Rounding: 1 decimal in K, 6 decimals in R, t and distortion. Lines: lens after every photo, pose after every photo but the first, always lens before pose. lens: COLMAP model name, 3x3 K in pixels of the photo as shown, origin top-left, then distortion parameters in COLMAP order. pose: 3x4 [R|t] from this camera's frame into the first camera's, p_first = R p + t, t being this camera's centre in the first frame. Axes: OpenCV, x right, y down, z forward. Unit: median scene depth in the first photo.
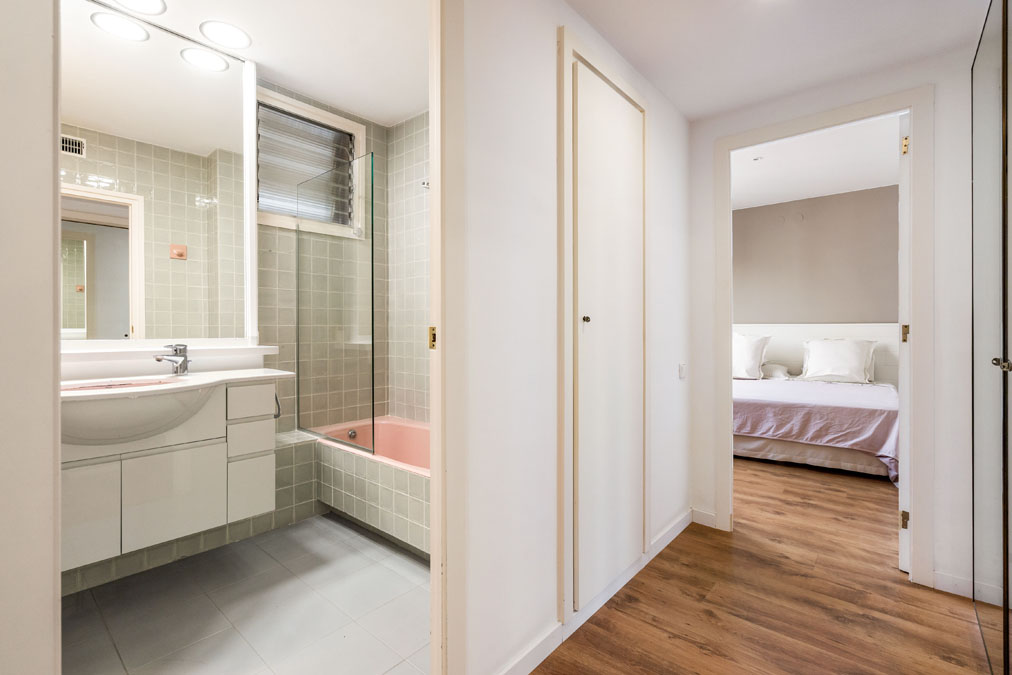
lens RADIAL K [[470.4, 0, 501.9], [0, 470.4, 332.7], [0, 0, 1]] dist [-0.003721, -0.001607]
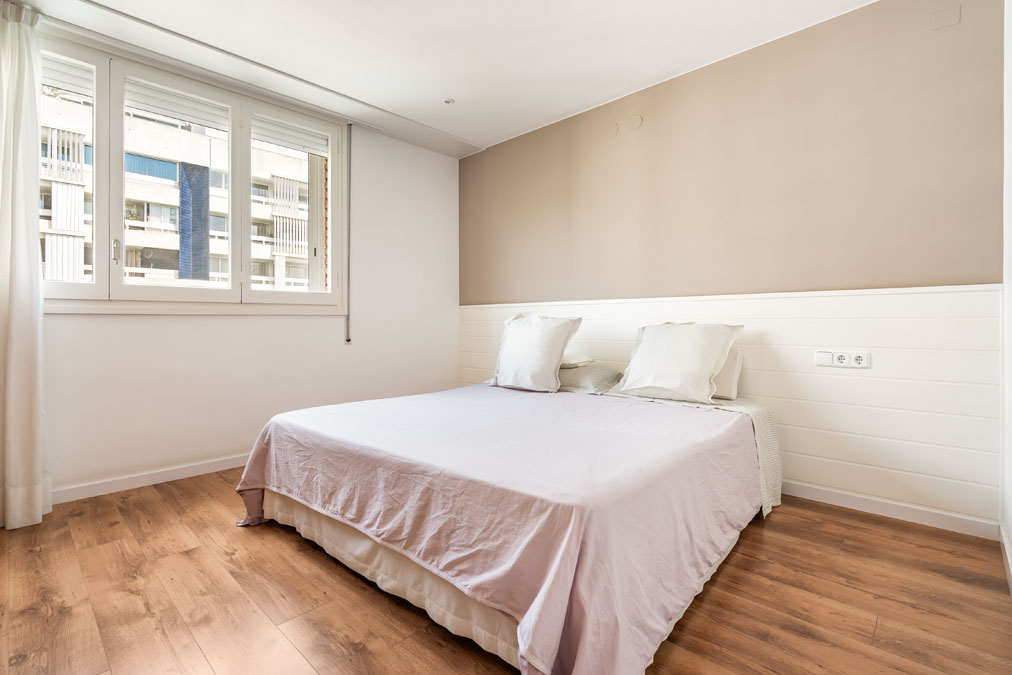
lens RADIAL K [[470.4, 0, 508.4], [0, 470.4, 332.2], [0, 0, 1]] dist [-0.003721, -0.001607]
pose [[0.999095, -0.001546, -0.042501, 0.707306], [0.001780, 0.999983, 0.005464, 0.028438], [0.042491, -0.005535, 0.999081, 0.561038]]
